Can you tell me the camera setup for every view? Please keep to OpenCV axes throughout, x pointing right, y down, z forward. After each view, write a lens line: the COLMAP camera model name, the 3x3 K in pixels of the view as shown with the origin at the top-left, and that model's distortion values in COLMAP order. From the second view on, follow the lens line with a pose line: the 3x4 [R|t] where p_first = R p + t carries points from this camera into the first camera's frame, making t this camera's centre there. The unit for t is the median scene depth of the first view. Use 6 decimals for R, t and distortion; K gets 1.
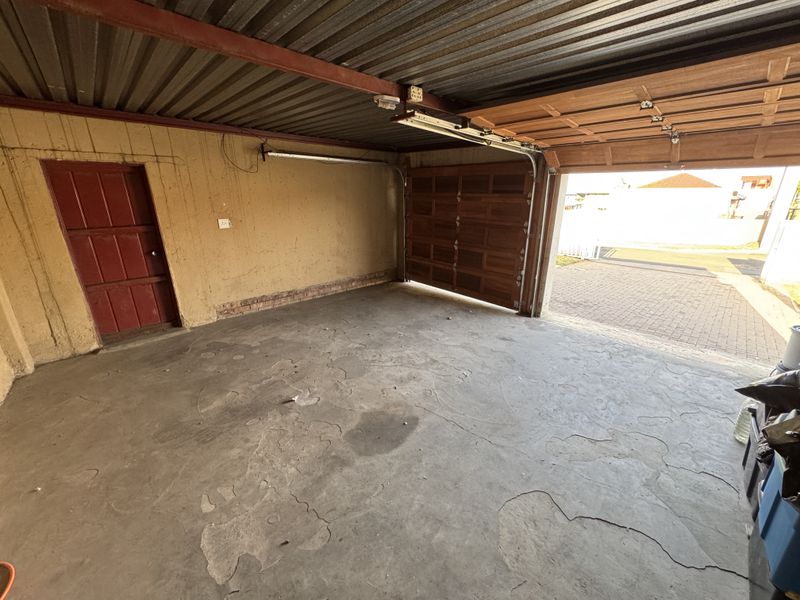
lens RADIAL K [[318.9, 0, 398.6], [0, 318.9, 299.2], [0, 0, 1]] dist [-0.000674, 0.000095]
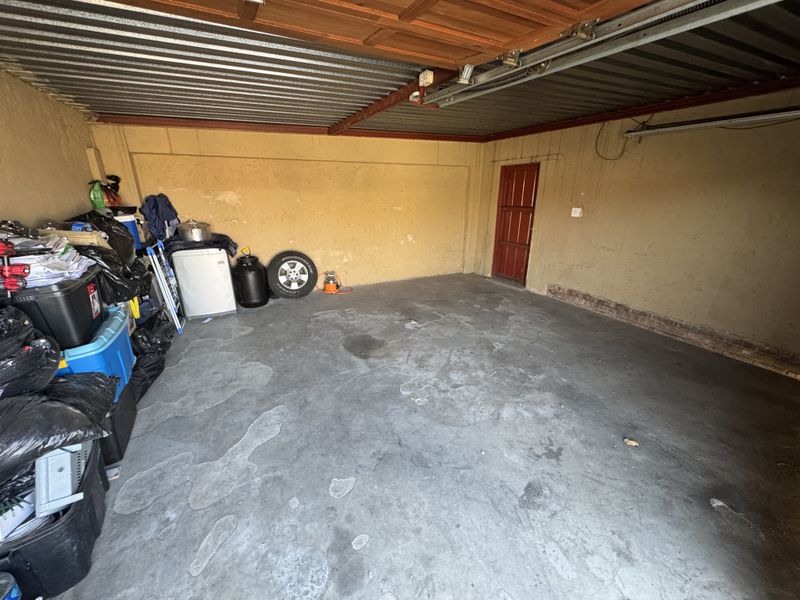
lens RADIAL K [[318.9, 0, 398.6], [0, 318.9, 299.2], [0, 0, 1]] dist [-0.000674, 0.000095]
pose [[-0.270877, 0.308159, -0.911956, 0.729478], [-0.305035, 0.871073, 0.384948, -0.236475], [0.913006, 0.382452, -0.141954, 0.802530]]
